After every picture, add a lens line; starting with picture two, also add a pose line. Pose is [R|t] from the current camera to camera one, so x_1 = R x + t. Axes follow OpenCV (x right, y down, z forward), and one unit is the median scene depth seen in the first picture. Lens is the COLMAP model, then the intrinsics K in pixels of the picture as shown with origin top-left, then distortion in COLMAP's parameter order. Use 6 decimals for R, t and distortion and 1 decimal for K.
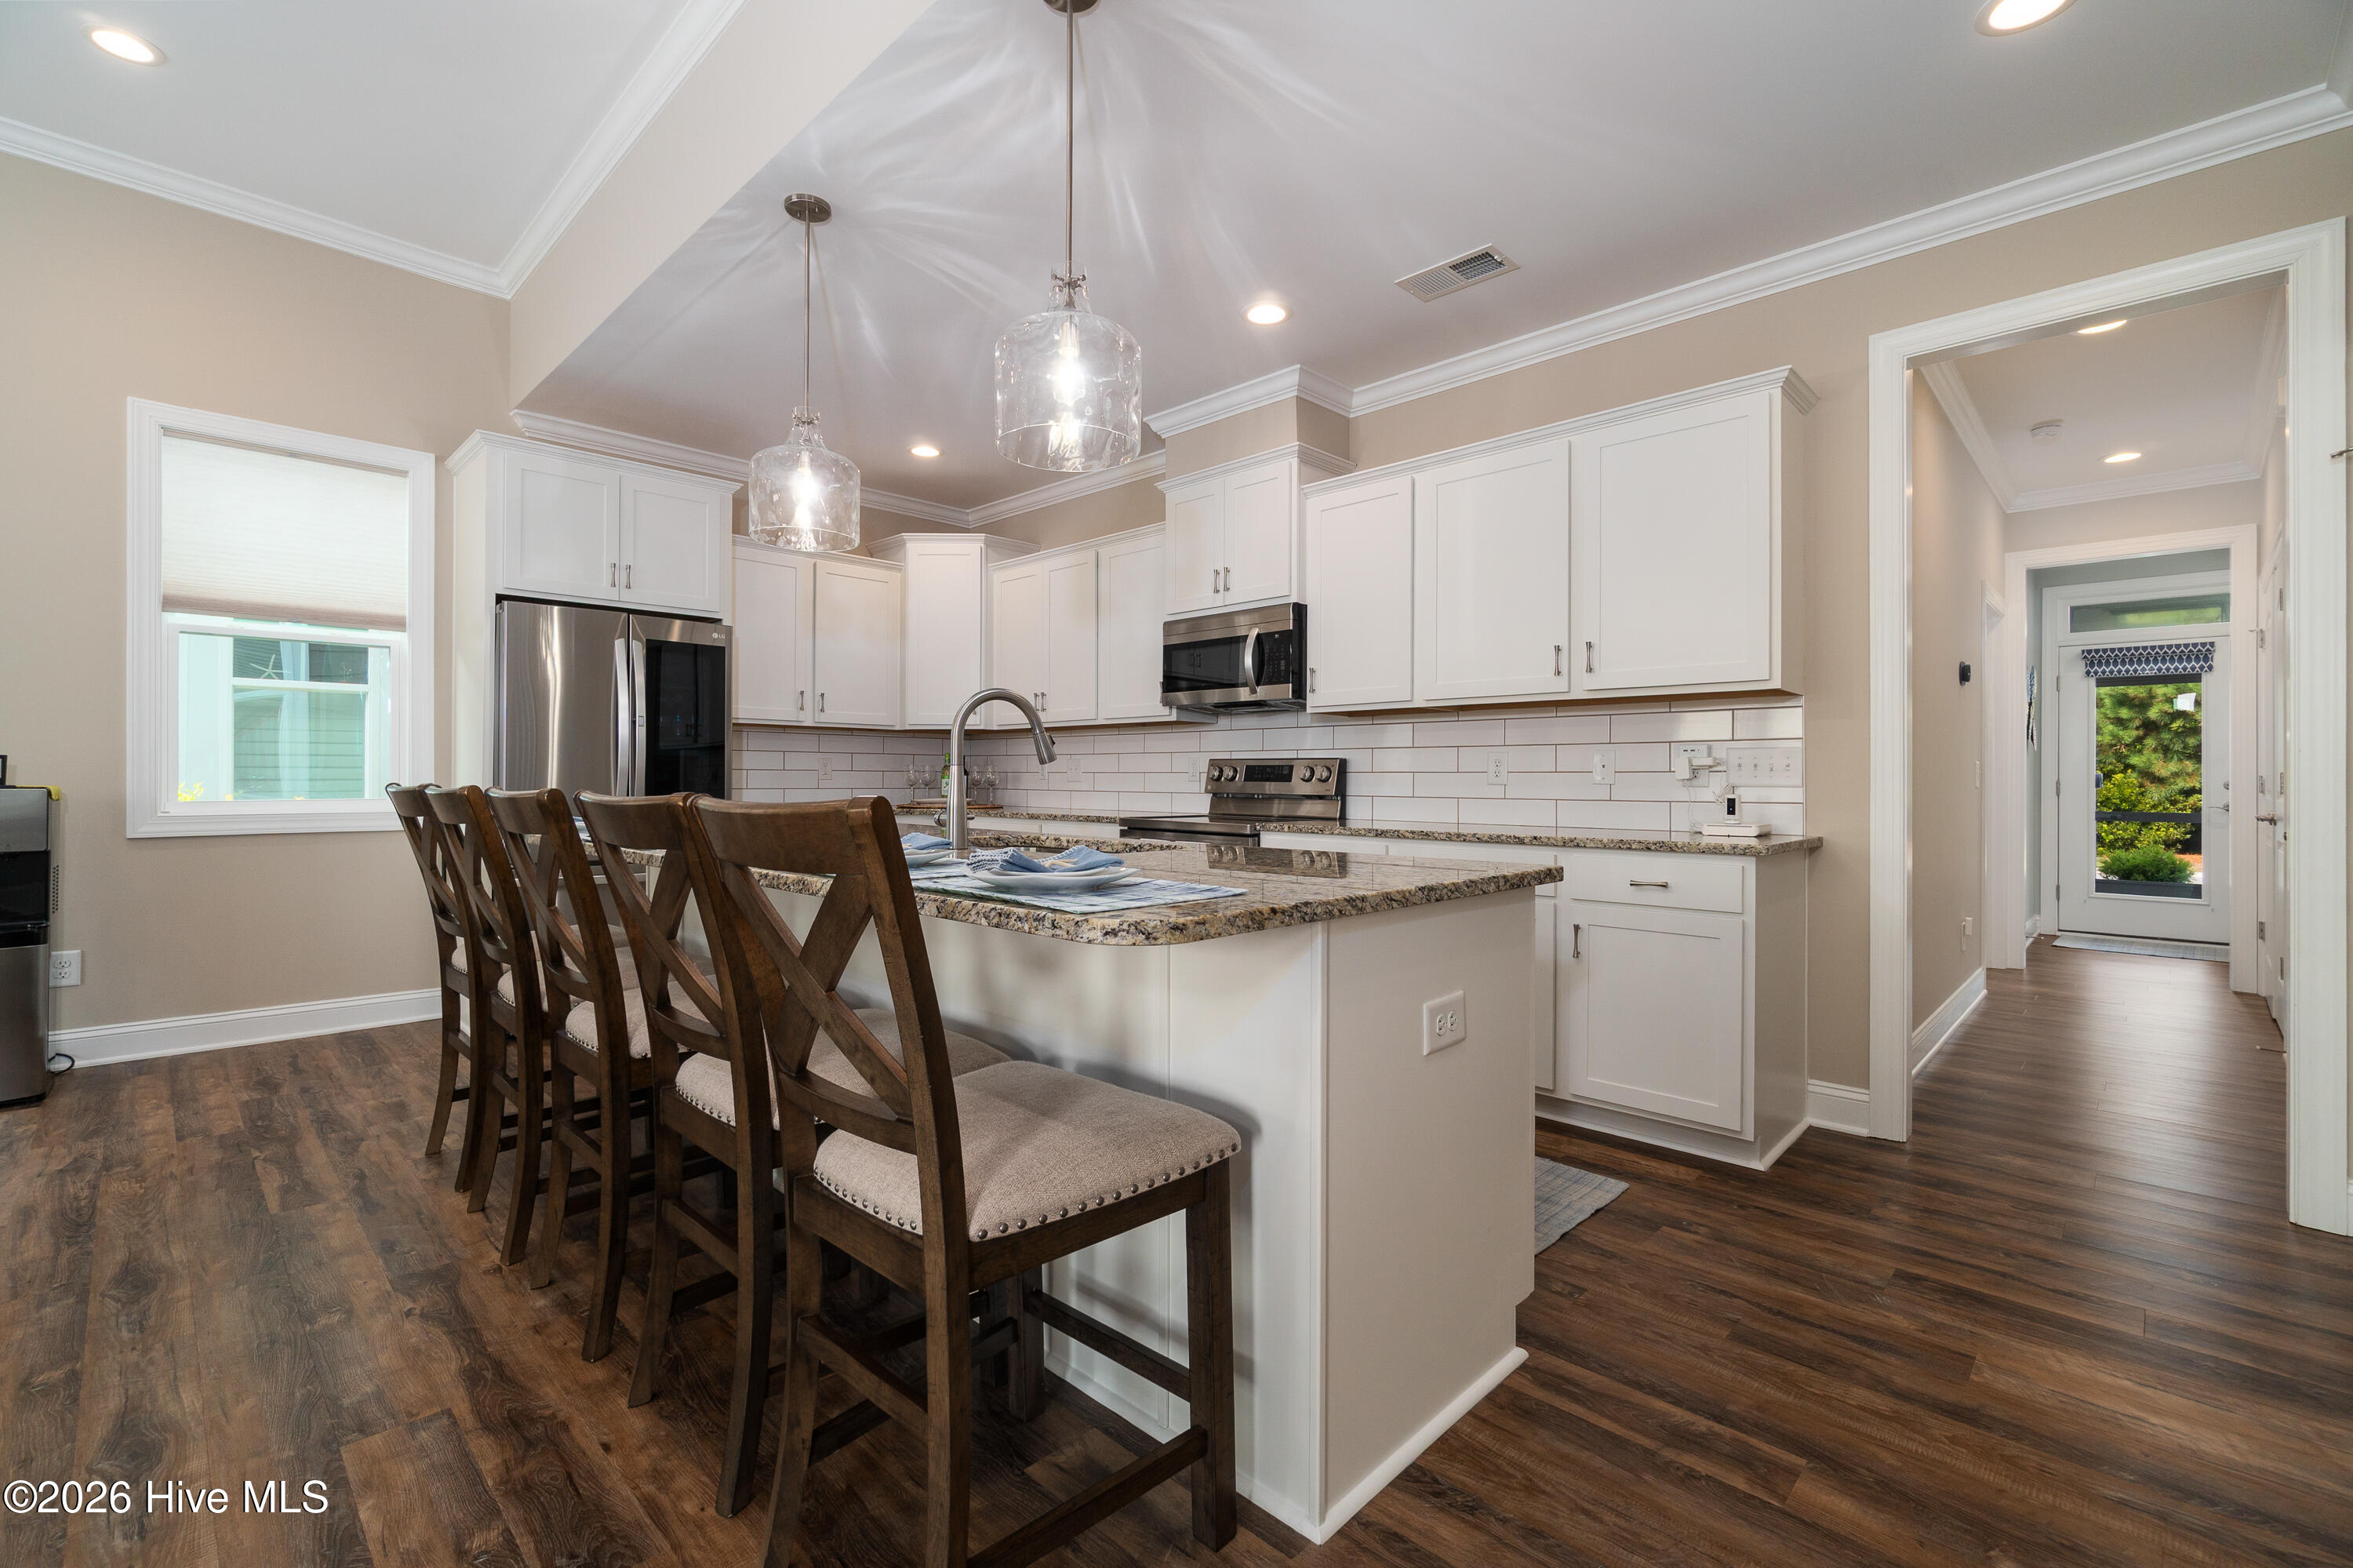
lens RADIAL K [[1025.2, 0, 1173.1], [0, 1025.2, 781.6], [0, 0, 1]] dist [-0.006295, 0.001825]
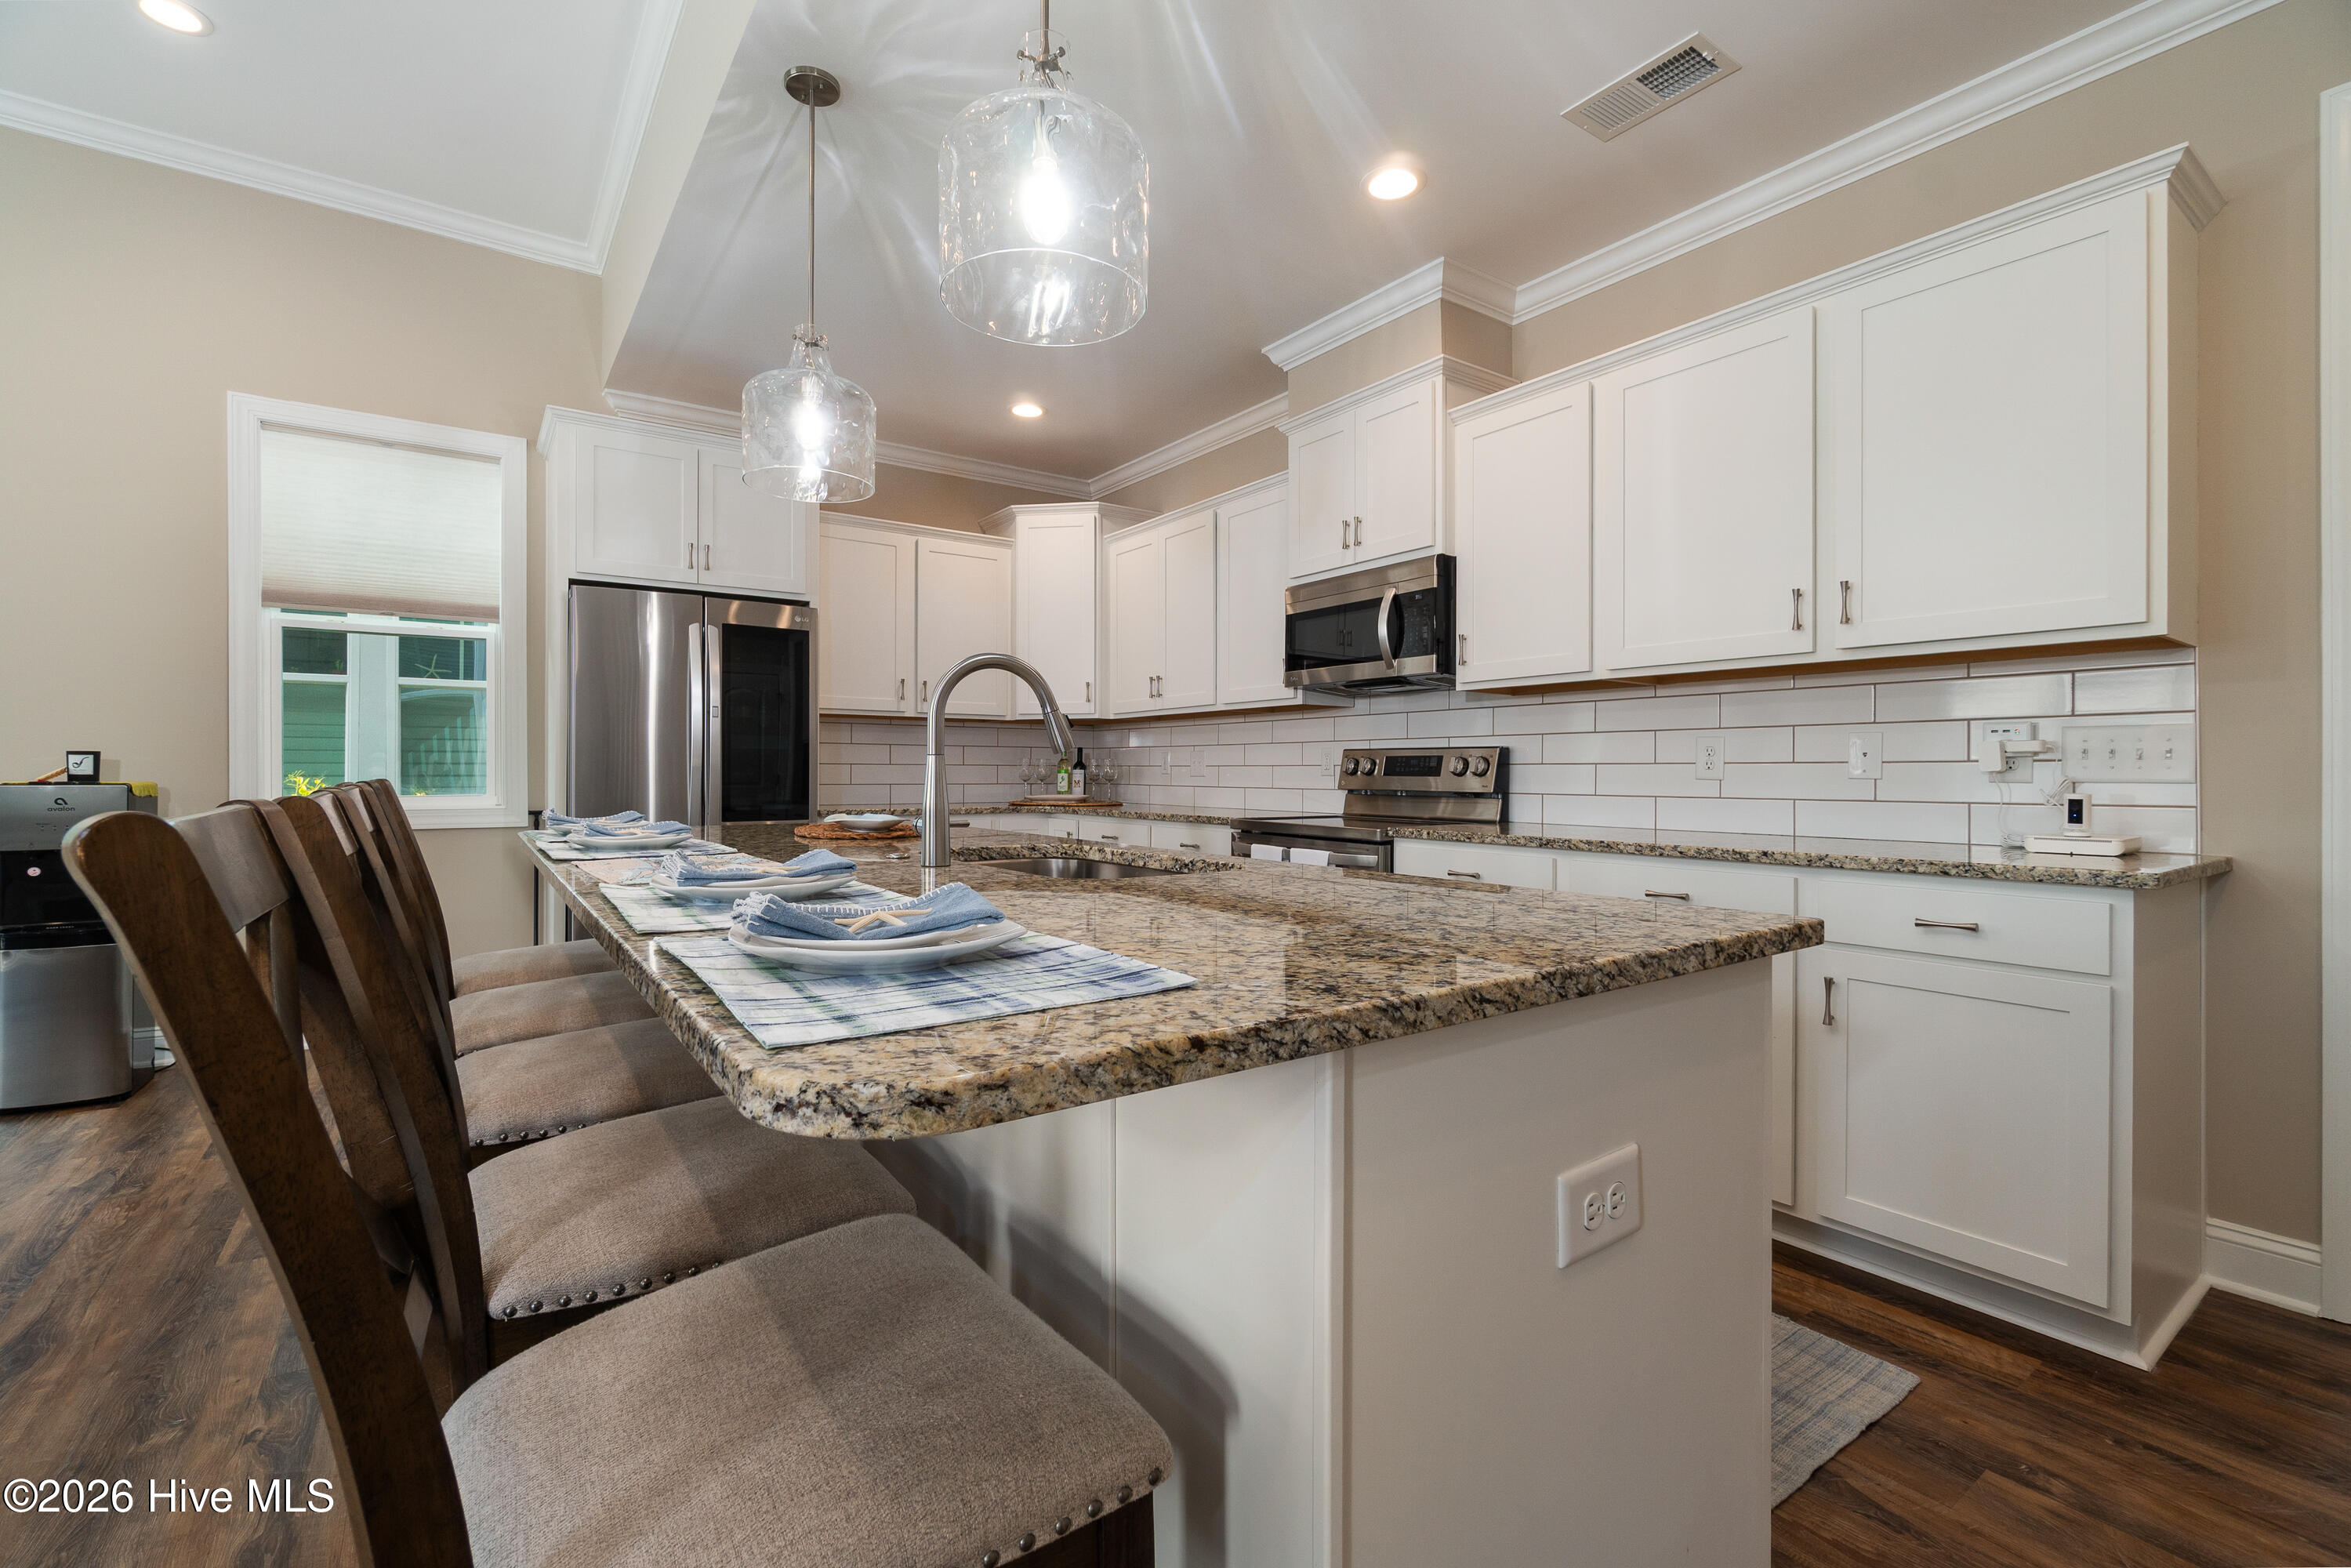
lens RADIAL K [[1024.4, 0, 1172.0], [0, 1024.4, 776.9], [0, 0, 1]] dist [-0.006295, 0.001825]
pose [[0.983721, -0.001507, -0.179698, 0.058993], [0.001673, 0.999998, 0.000775, -0.000158], [0.179696, -0.001063, 0.983722, 0.177573]]
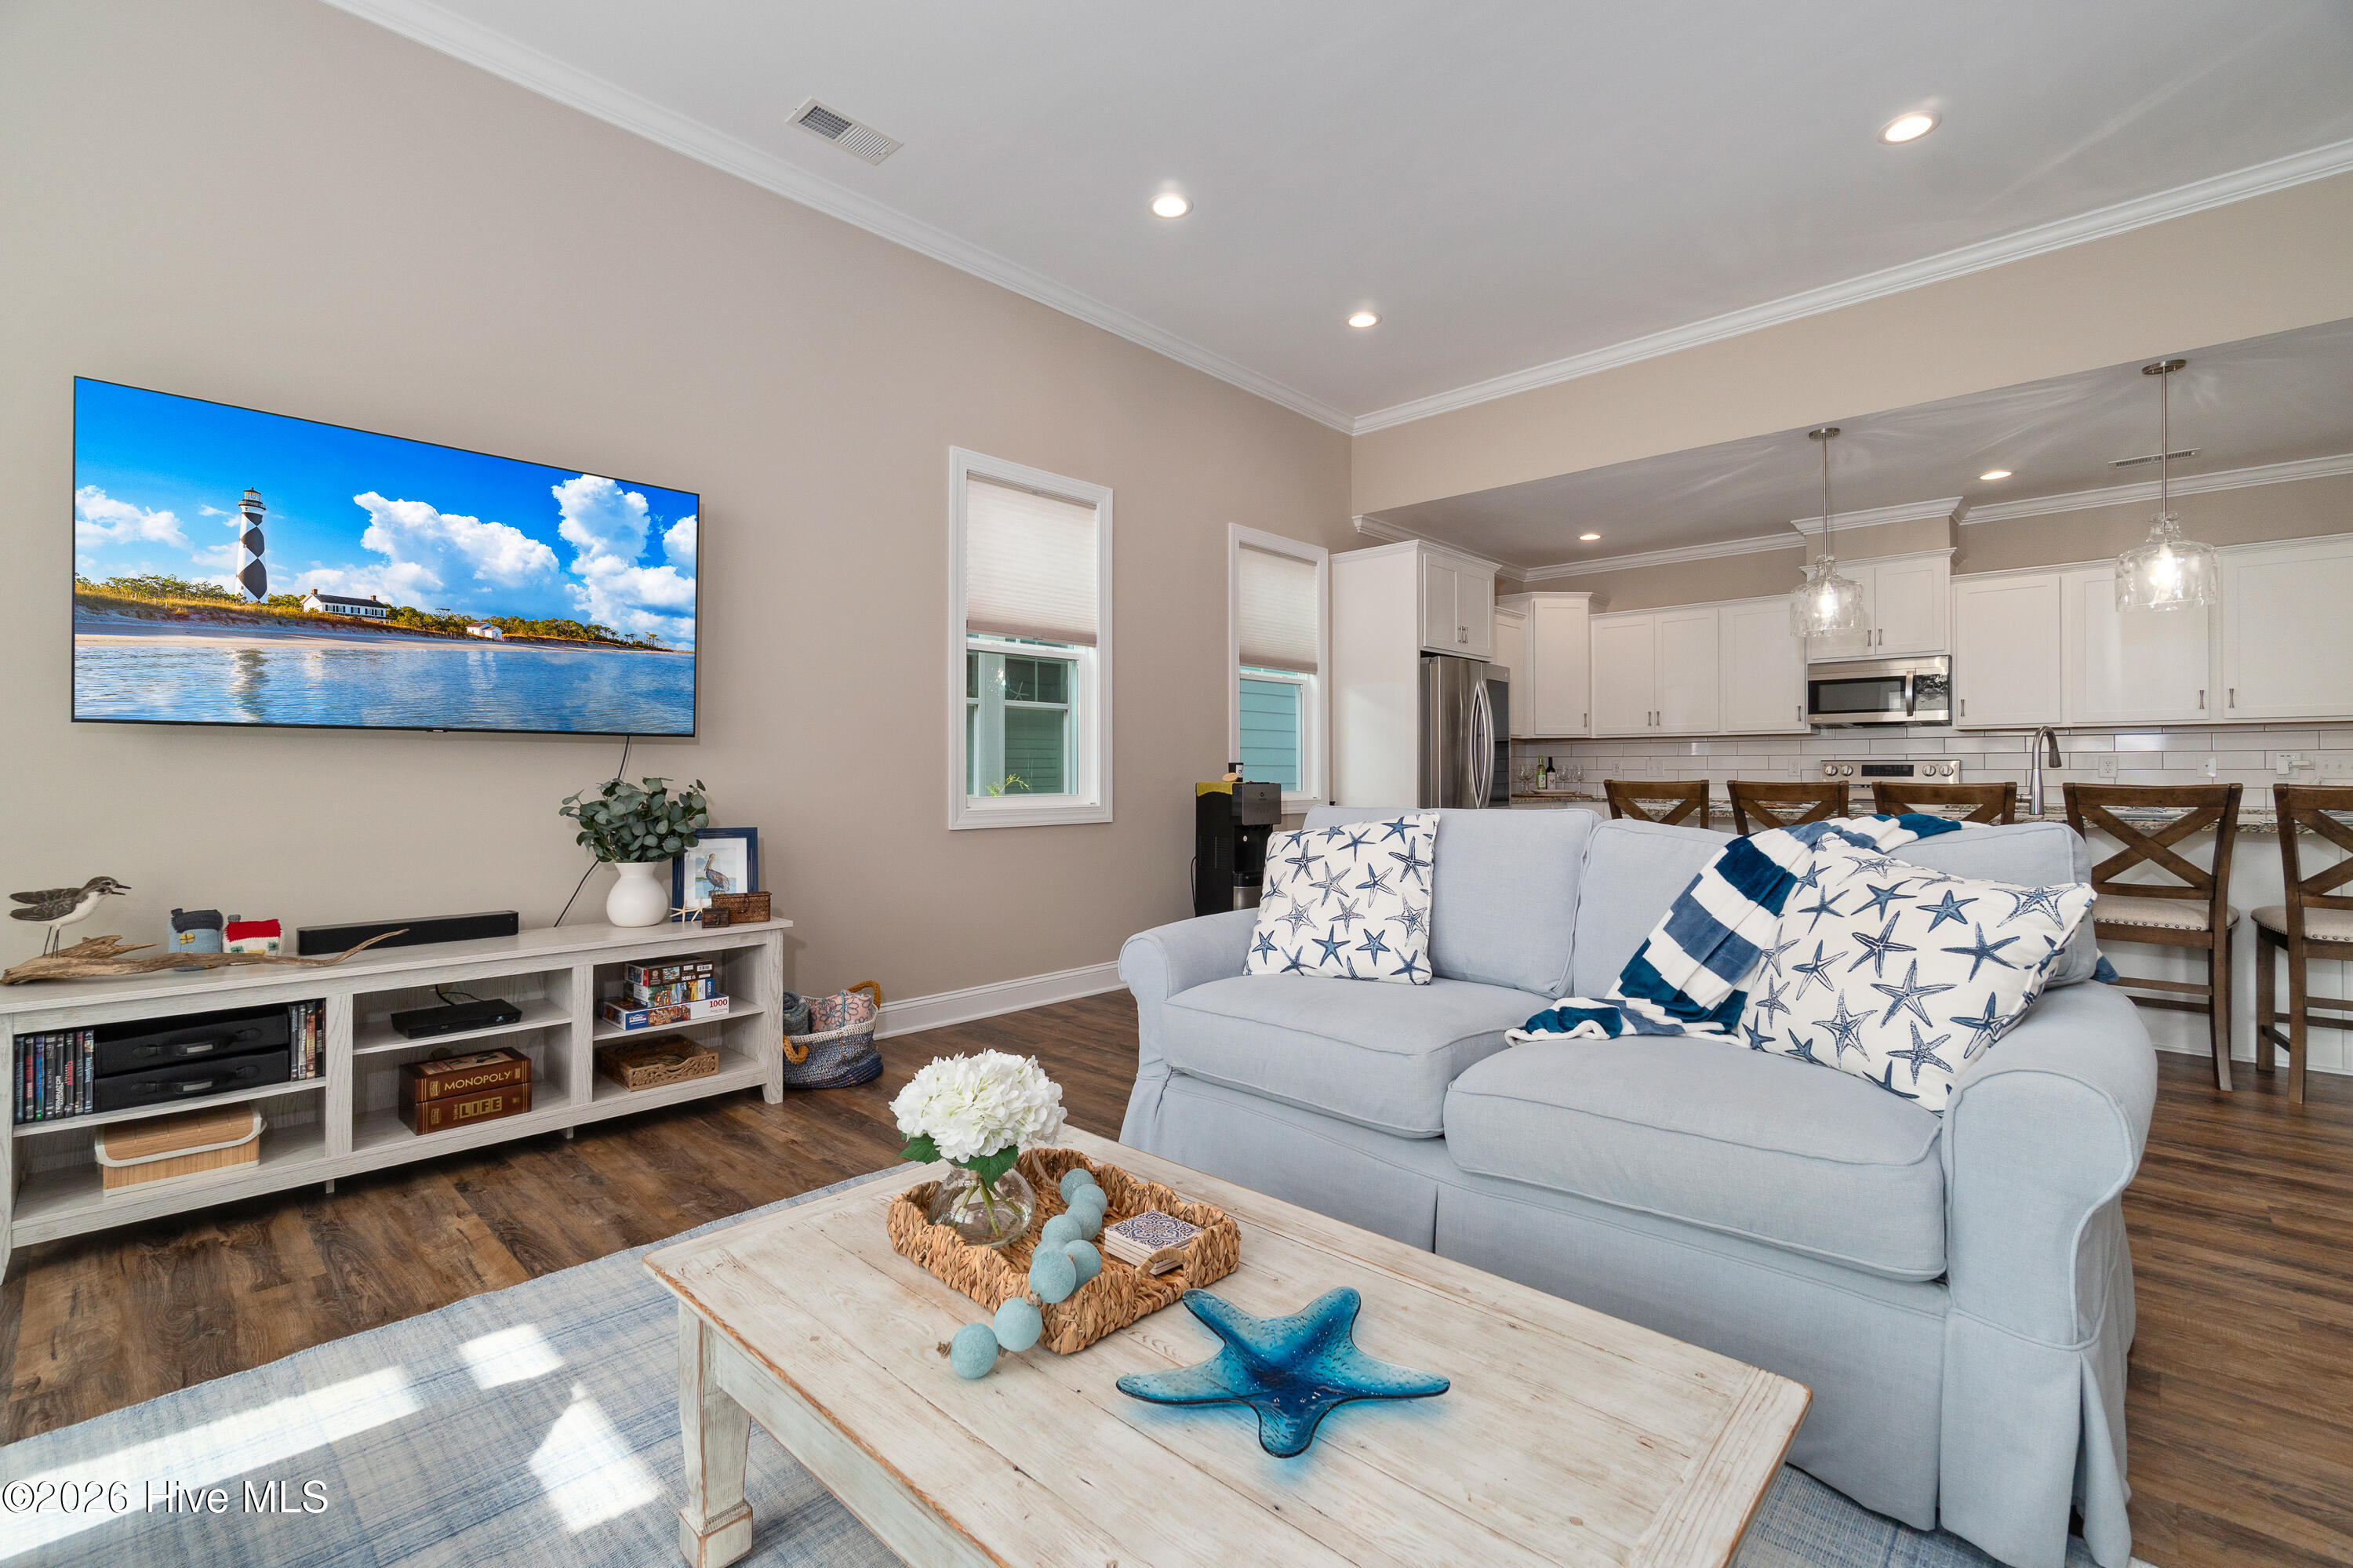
lens RADIAL K [[1025.2, 0, 1169.0], [0, 1025.2, 786.5], [0, 0, 1]] dist [-0.006295, 0.001825]
pose [[0.999915, -0.003402, 0.012605, -1.086984], [0.003267, 0.999937, 0.010765, -0.005240], [-0.012640, -0.010723, 0.999863, -0.490199]]
